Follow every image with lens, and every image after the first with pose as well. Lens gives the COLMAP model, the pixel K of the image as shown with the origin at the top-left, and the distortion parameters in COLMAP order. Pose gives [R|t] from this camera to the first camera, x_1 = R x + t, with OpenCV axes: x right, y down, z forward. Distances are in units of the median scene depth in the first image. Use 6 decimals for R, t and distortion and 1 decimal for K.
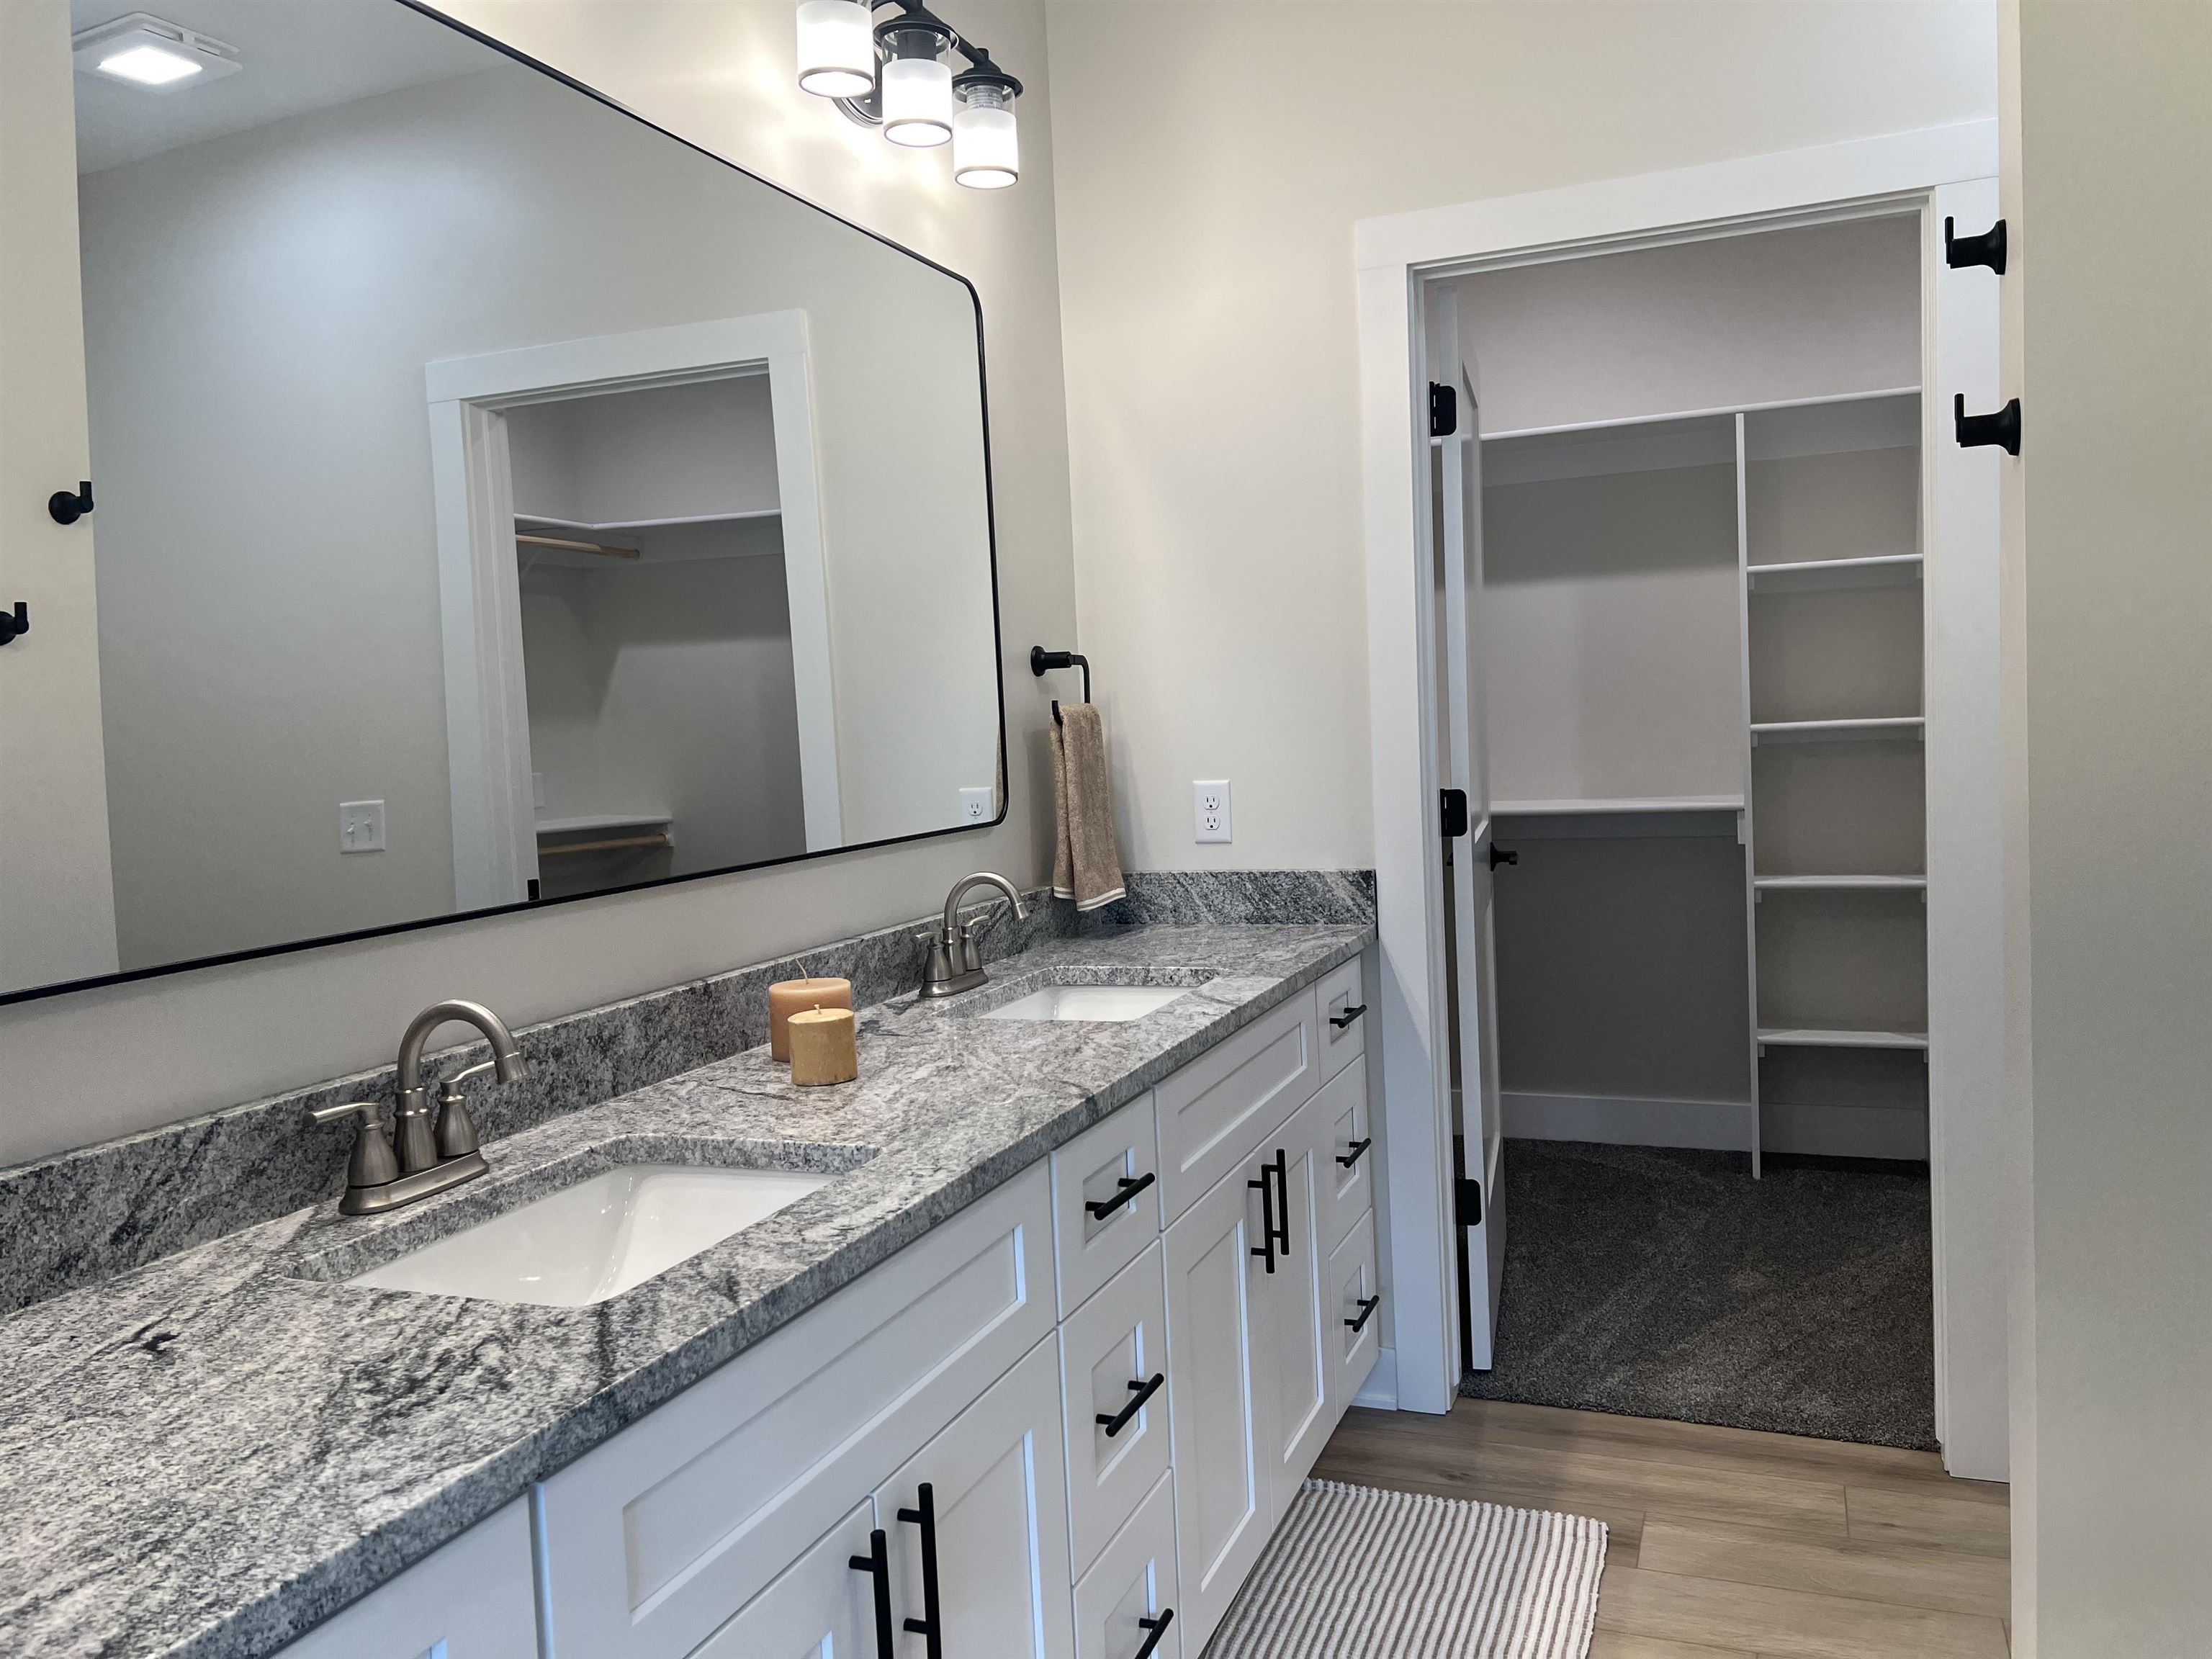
lens RADIAL K [[1647.8, 0, 1106.0], [0, 1647.8, 829.5], [0, 0, 1]] dist [0.092080, -0.153990]
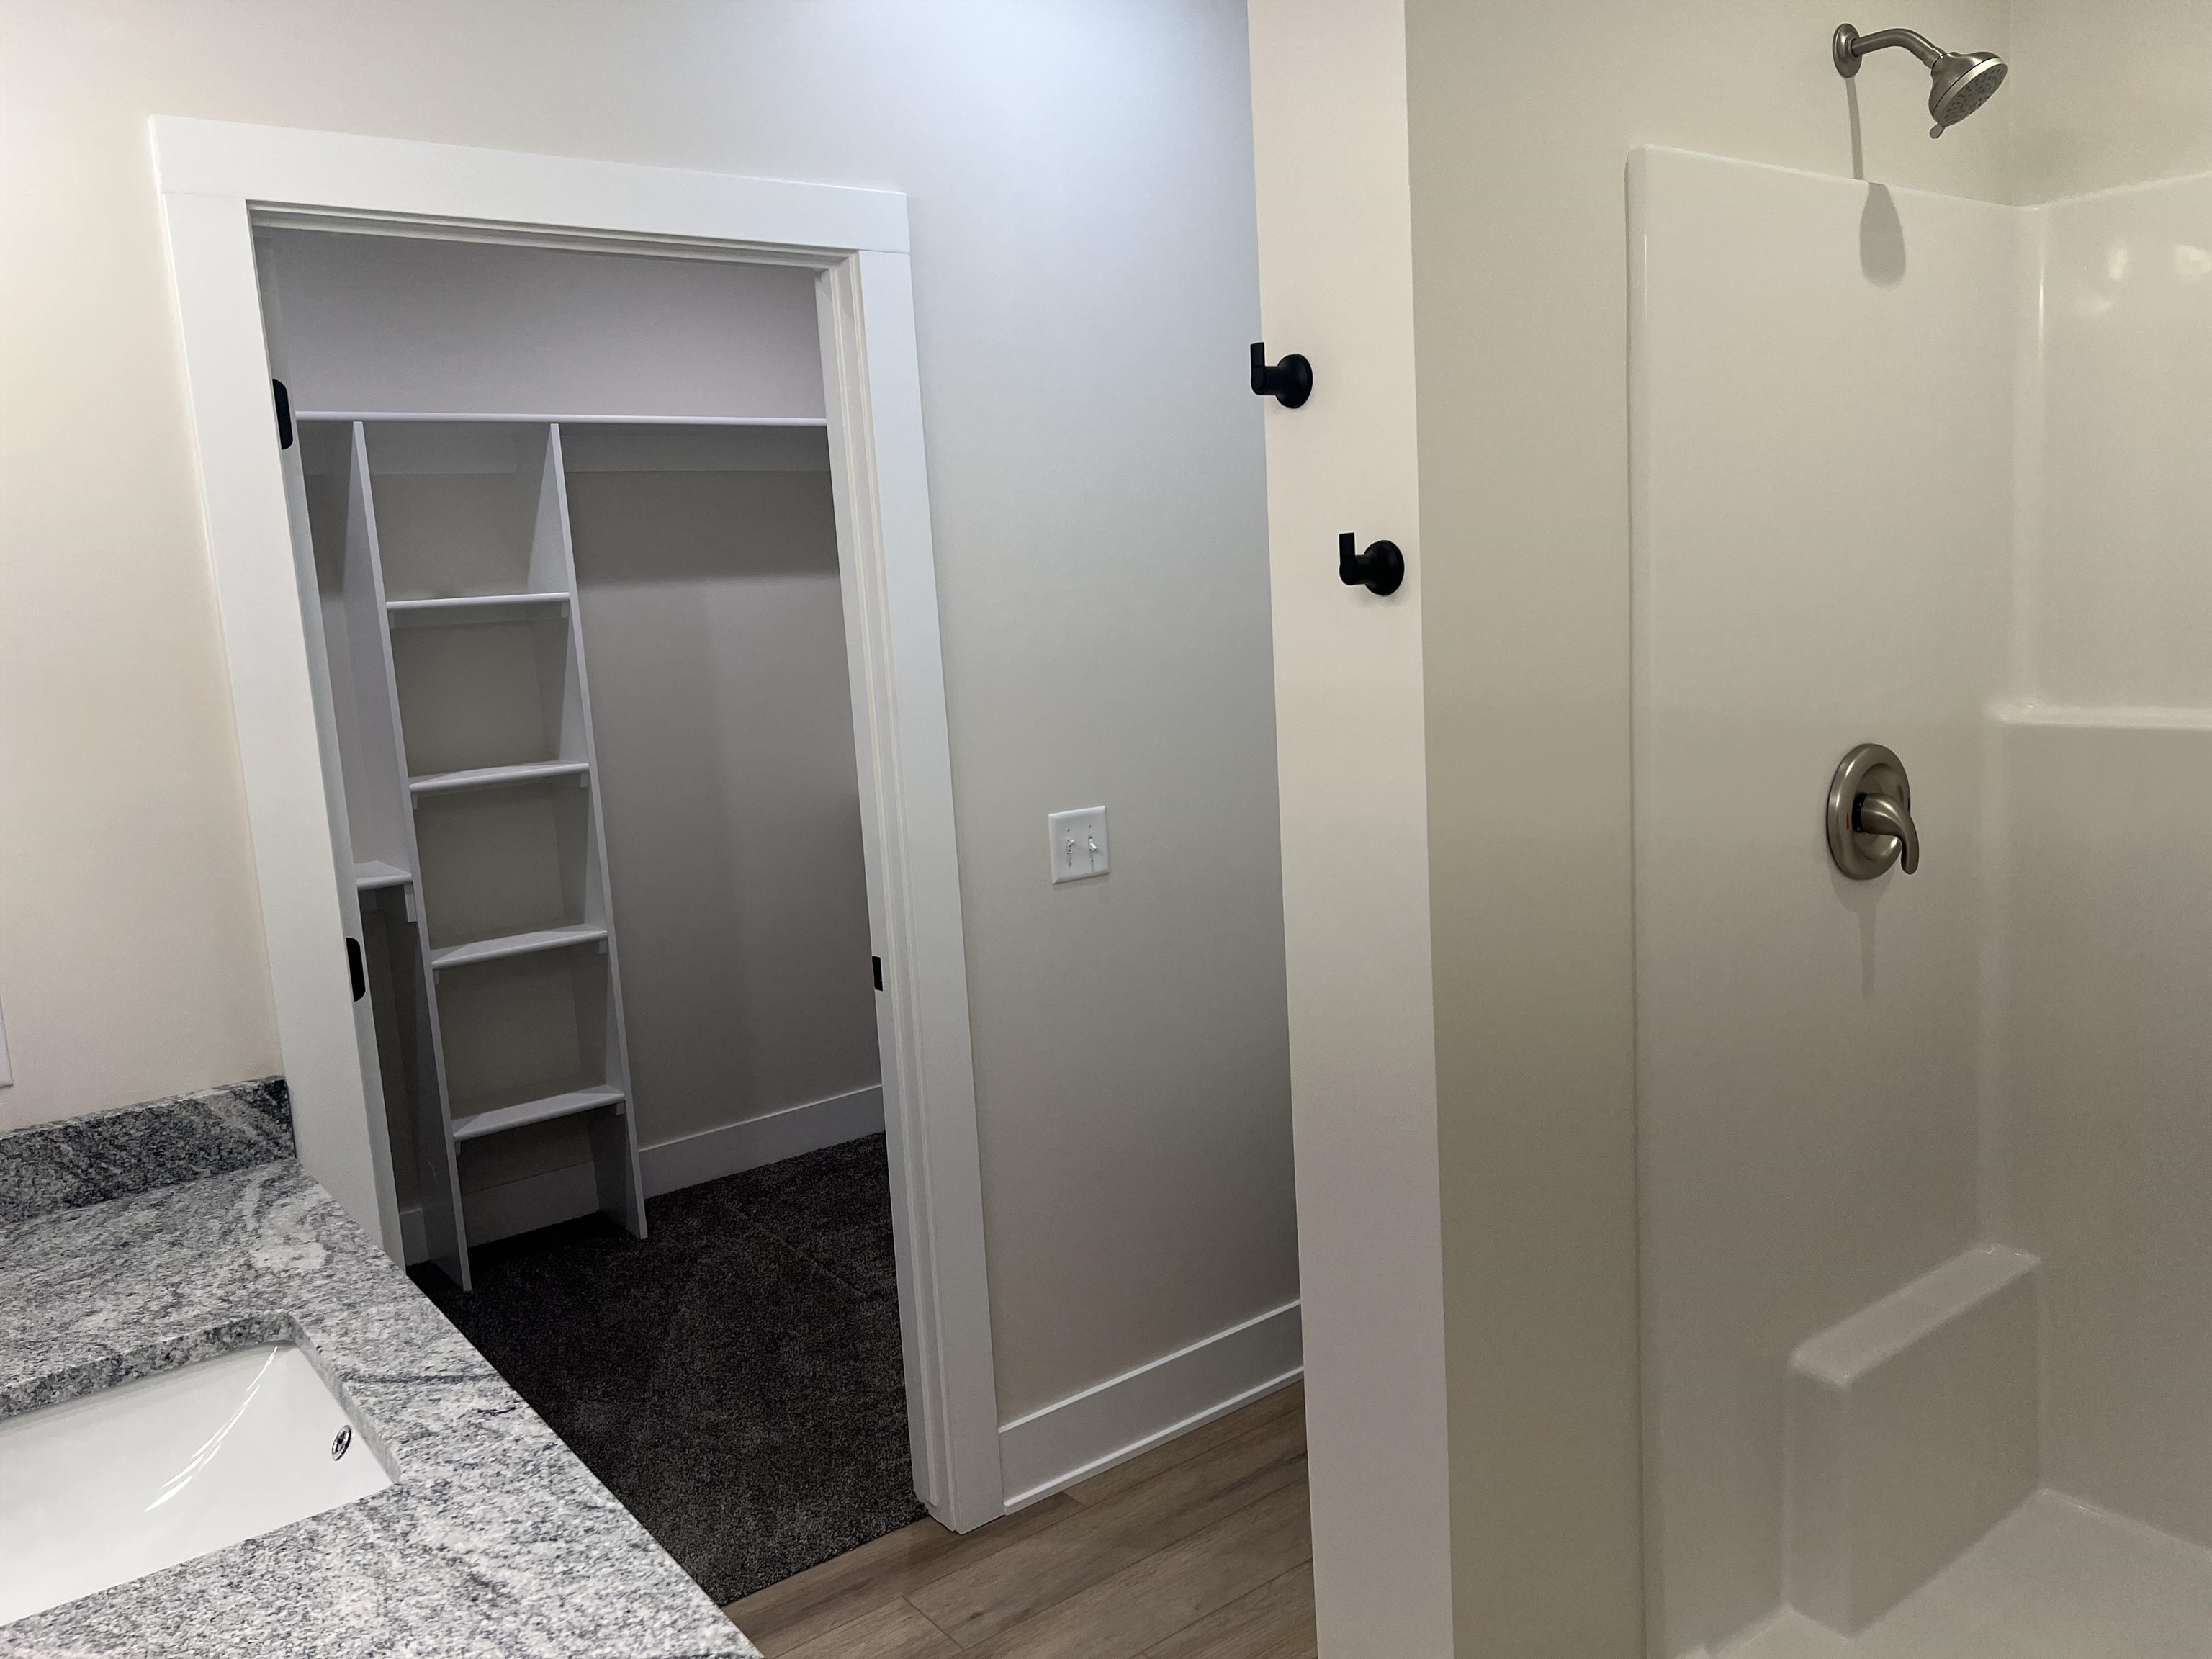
lens RADIAL K [[1666.2, 0, 1107.9], [0, 1666.2, 821.4], [0, 0, 1]] dist [0.034727, -0.034360]
pose [[0.511017, -0.109660, 0.852547, -0.251876], [0.099660, 0.992699, 0.067951, -0.096889], [-0.853774, 0.050240, 0.518214, 0.347146]]
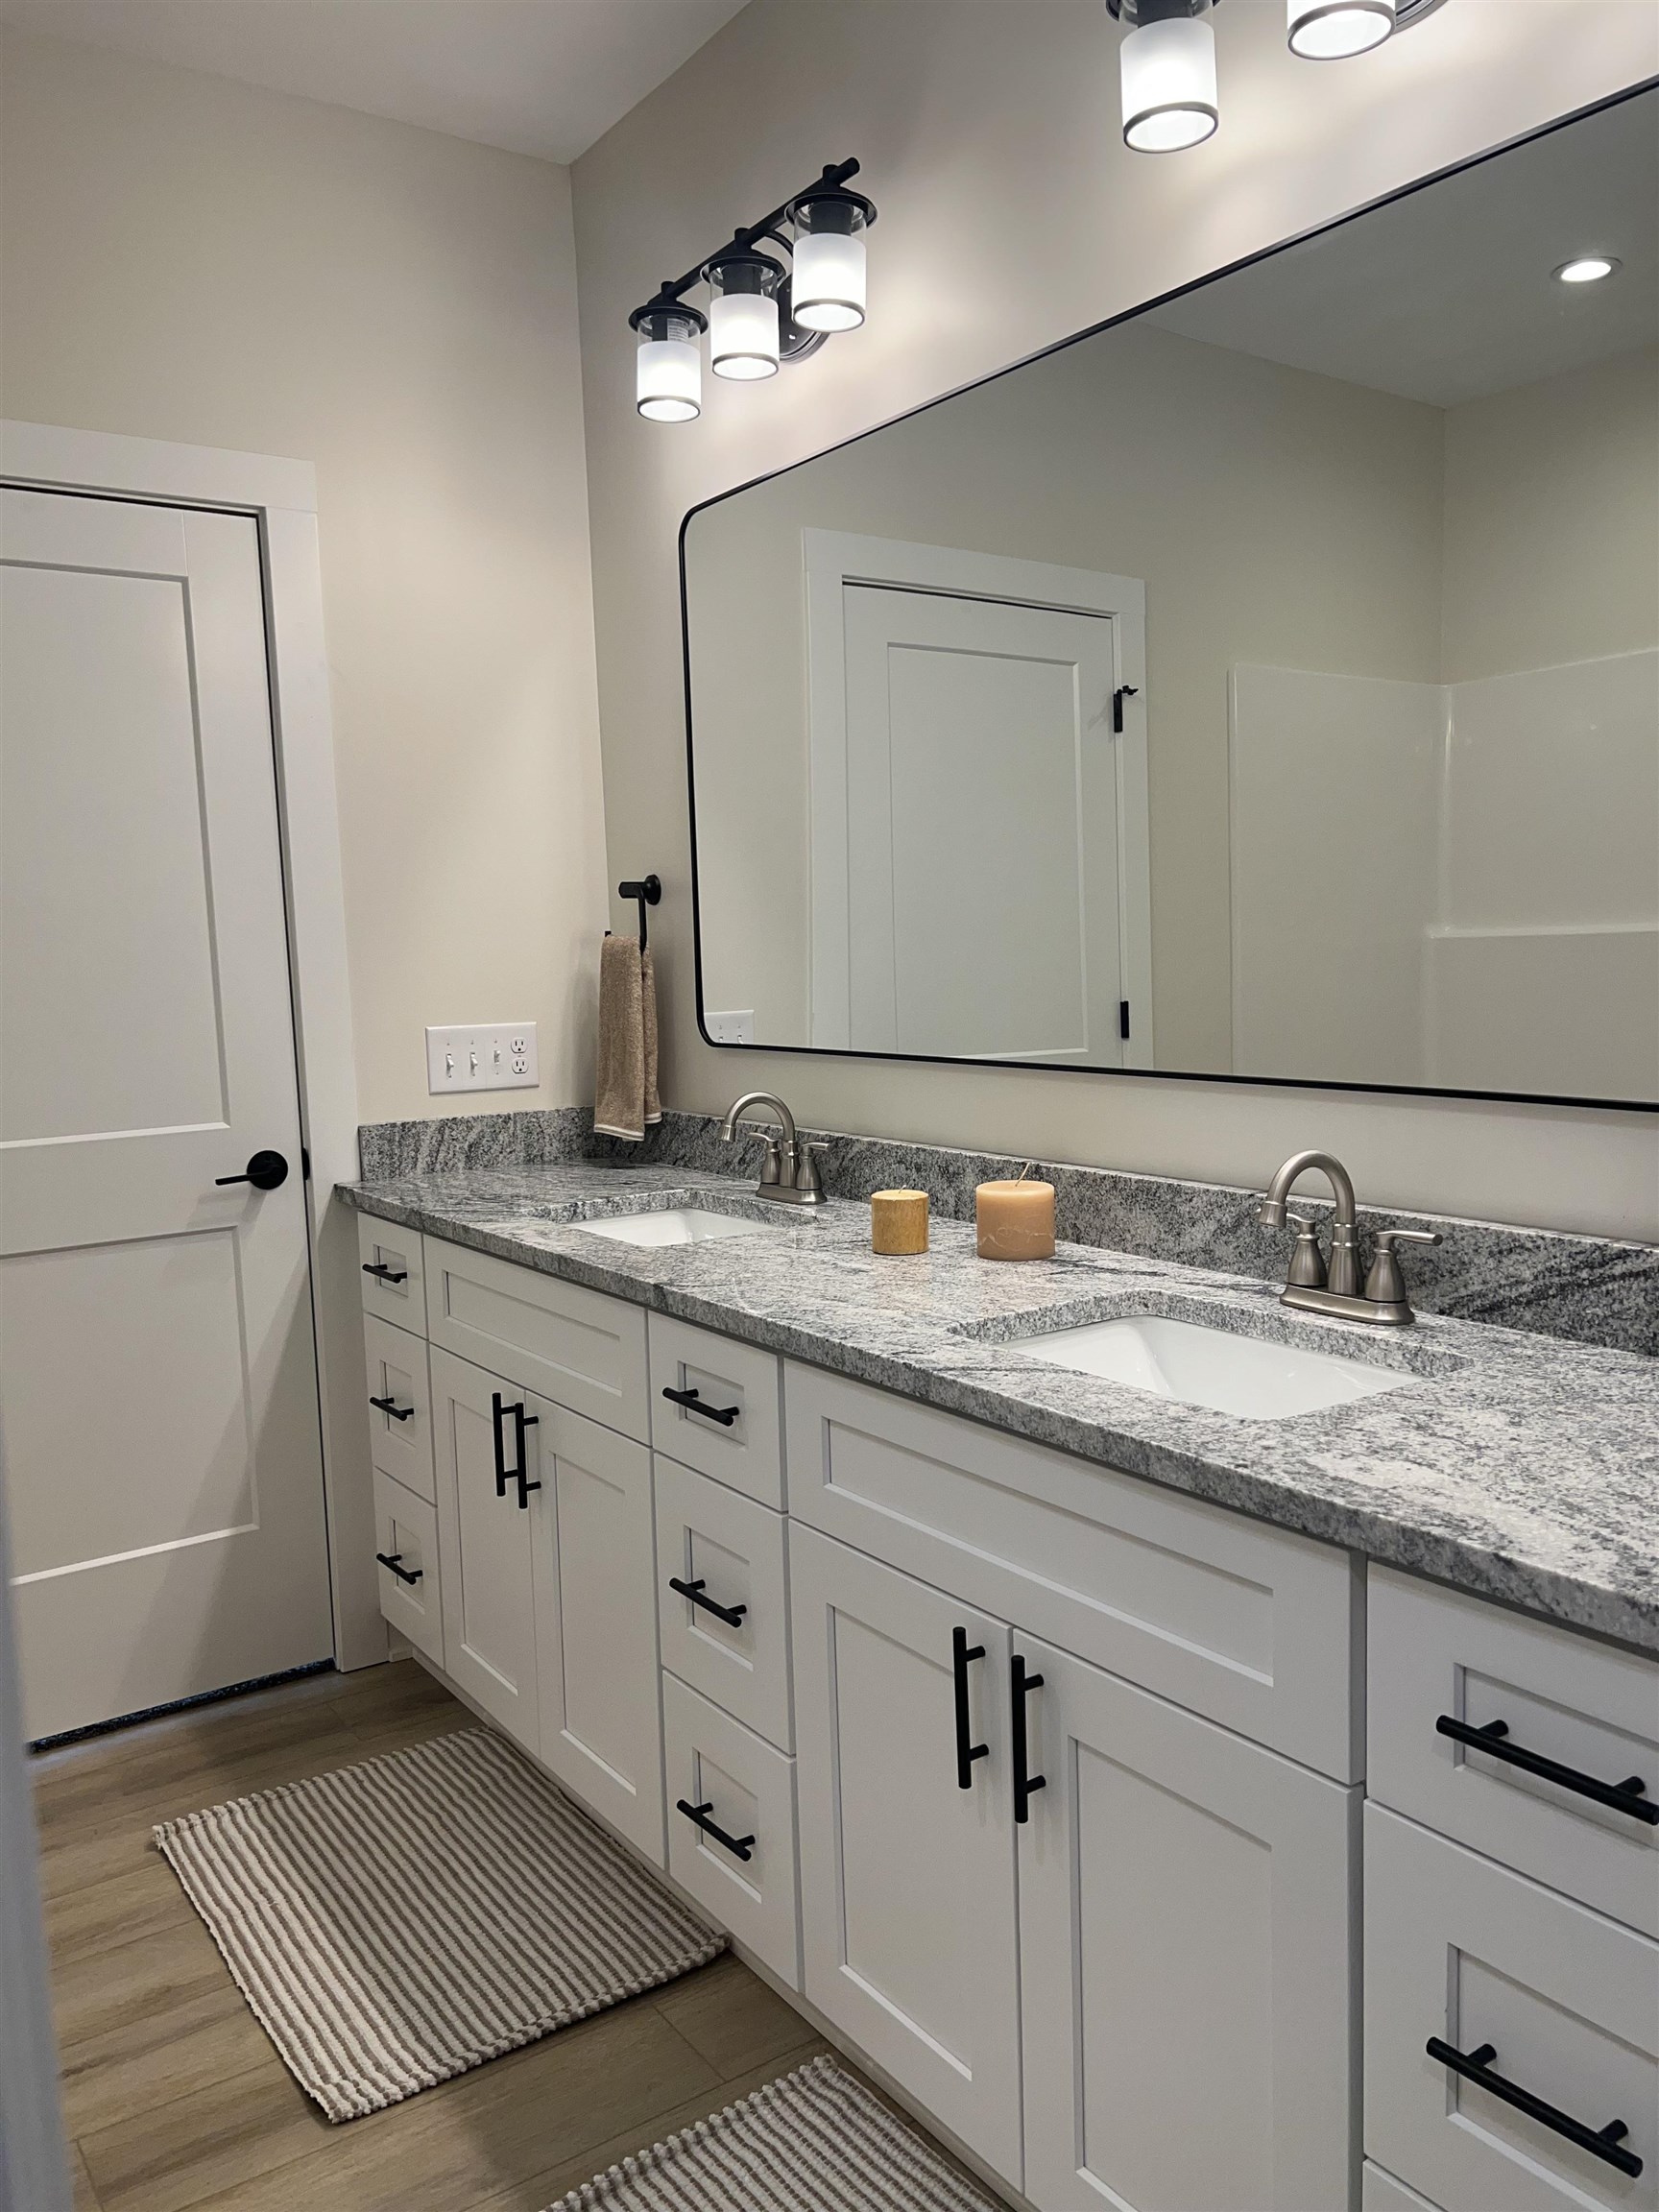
lens RADIAL K [[1657.8, 0, 835.6], [0, 1657.8, 1117.1], [0, 0, 1]] dist [0.036400, -0.044569]
pose [[-0.541476, 0.152619, -0.826747, 0.506855], [-0.005383, 0.982735, 0.184940, -0.096557], [0.840699, 0.104591, -0.531306, 1.017383]]
